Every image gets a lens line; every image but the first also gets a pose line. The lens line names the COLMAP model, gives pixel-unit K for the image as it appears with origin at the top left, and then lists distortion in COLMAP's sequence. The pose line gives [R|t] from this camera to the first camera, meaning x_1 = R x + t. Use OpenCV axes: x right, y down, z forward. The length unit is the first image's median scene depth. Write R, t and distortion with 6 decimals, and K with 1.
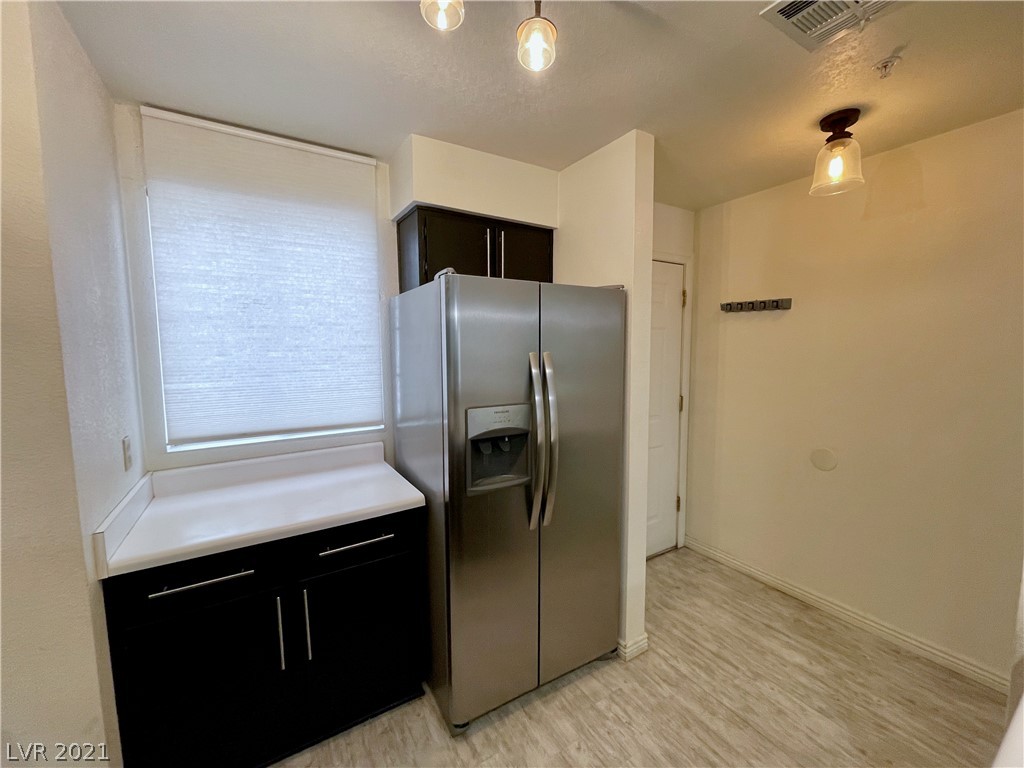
lens RADIAL K [[418.4, 0, 513.2], [0, 418.4, 380.2], [0, 0, 1]] dist [-0.002101, 0.000135]
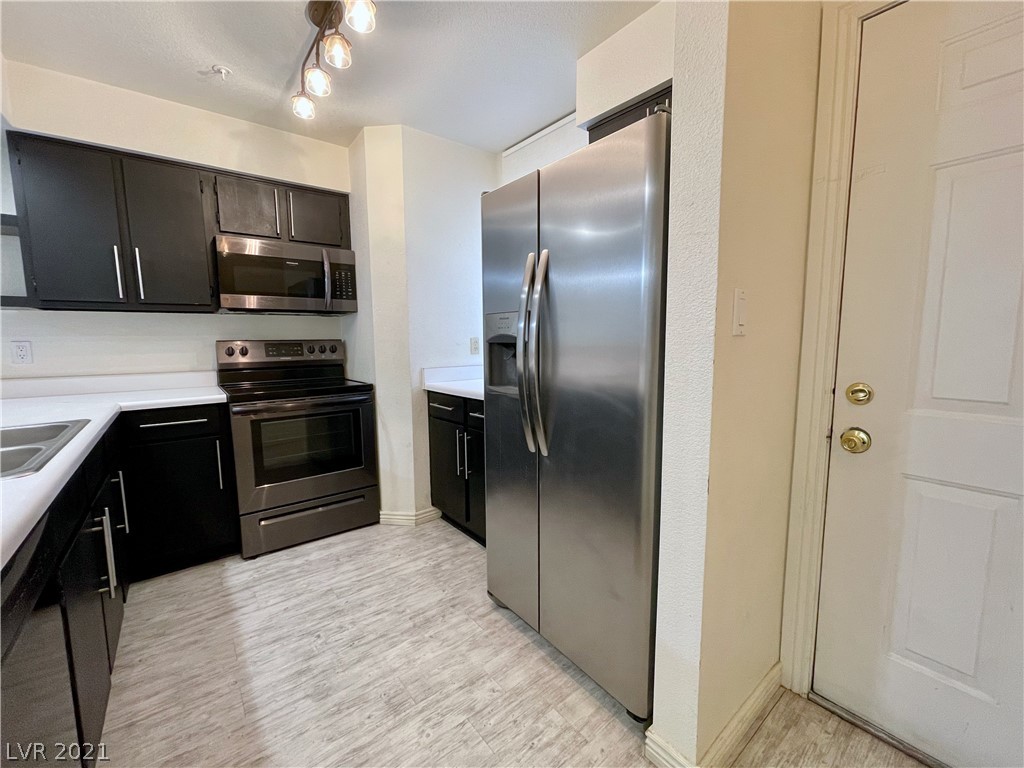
lens RADIAL K [[418.4, 0, 521.6], [0, 418.4, 381.9], [0, 0, 1]] dist [-0.002101, 0.000135]
pose [[0.130311, 0.106411, -0.985746, 0.854138], [-0.091247, 0.991292, 0.094947, 0.096694], [0.987265, 0.077574, 0.138886, 0.751434]]
